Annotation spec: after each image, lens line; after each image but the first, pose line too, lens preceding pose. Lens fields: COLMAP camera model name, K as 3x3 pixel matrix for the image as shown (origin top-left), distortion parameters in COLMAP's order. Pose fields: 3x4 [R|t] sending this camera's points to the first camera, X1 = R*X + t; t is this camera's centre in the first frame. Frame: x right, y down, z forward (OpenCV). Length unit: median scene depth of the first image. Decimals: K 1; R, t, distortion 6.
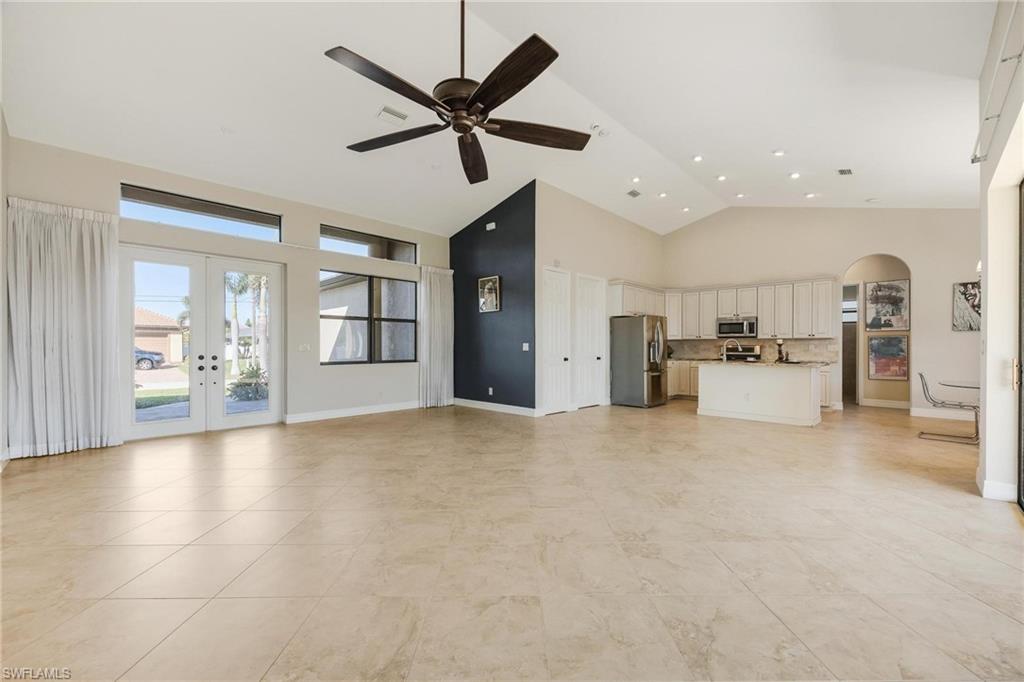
lens RADIAL K [[419.7, 0, 519.4], [0, 419.7, 346.0], [0, 0, 1]] dist [0.005568, 0.001210]
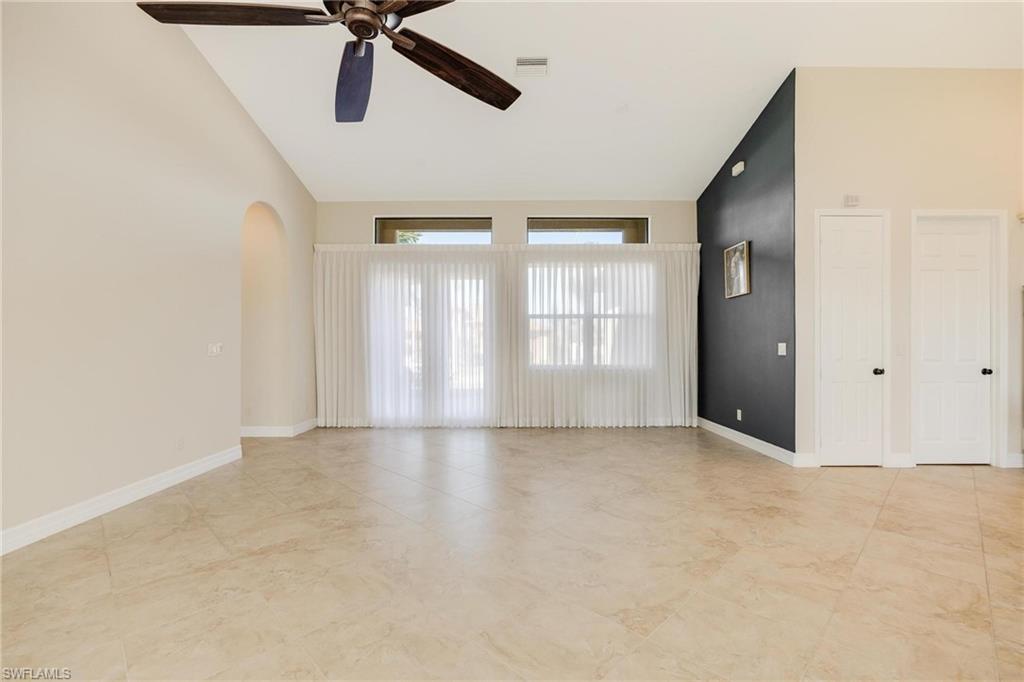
lens RADIAL K [[447.5, 0, 518.5], [0, 447.5, 345.8], [0, 0, 1]] dist [-0.002001, 0.000866]
pose [[0.693043, -0.001960, -0.720893, 0.194387], [0.003433, 0.999994, 0.000582, -0.003679], [0.720888, -0.002878, 0.693046, 0.239612]]
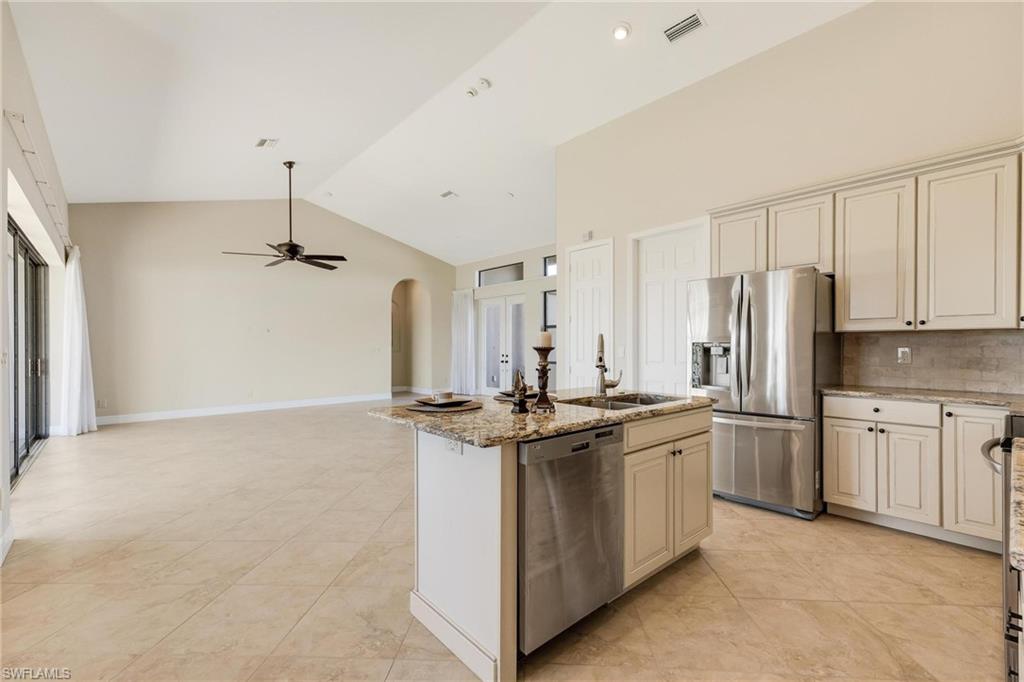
lens RADIAL K [[440.5, 0, 515.6], [0, 440.5, 347.6], [0, 0, 1]] dist [0.012263, -0.000786]
pose [[-0.068229, 0.000398, -0.997670, 0.787848], [0.003229, 0.999995, 0.000178, -0.004688], [0.997664, -0.003210, -0.068230, 0.847173]]
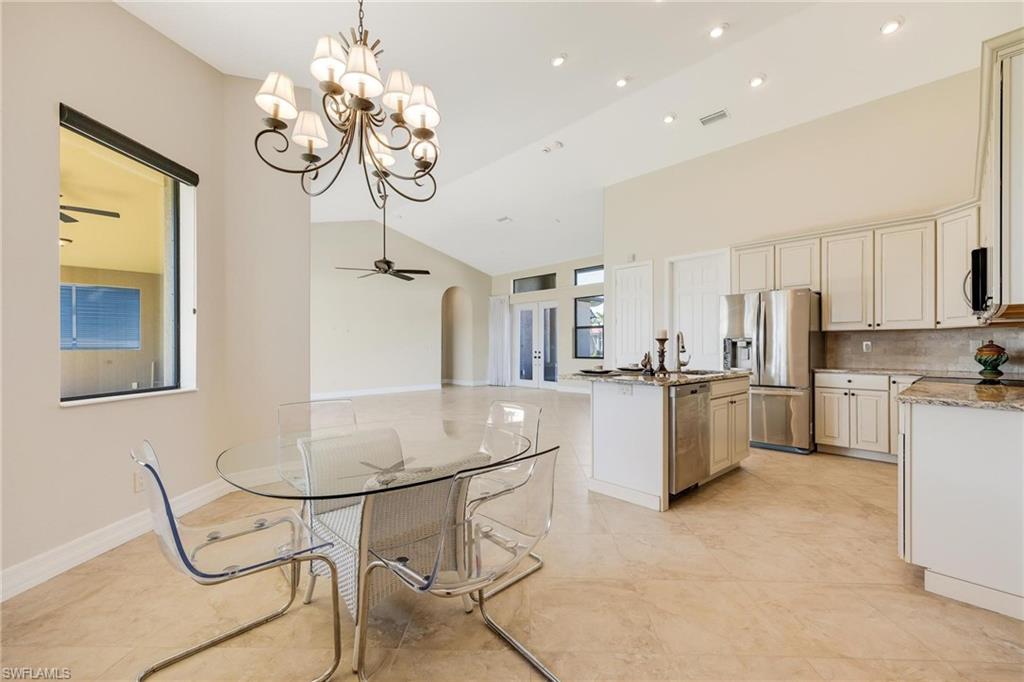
lens RADIAL K [[419.7, 0, 515.7], [0, 419.7, 346.2], [0, 0, 1]] dist [0.005568, 0.001210]
pose [[-0.048302, -0.004090, -0.998824, 0.963216], [0.001868, 0.999989, -0.004185, 0.004756], [0.998831, -0.002068, -0.048294, 0.717463]]
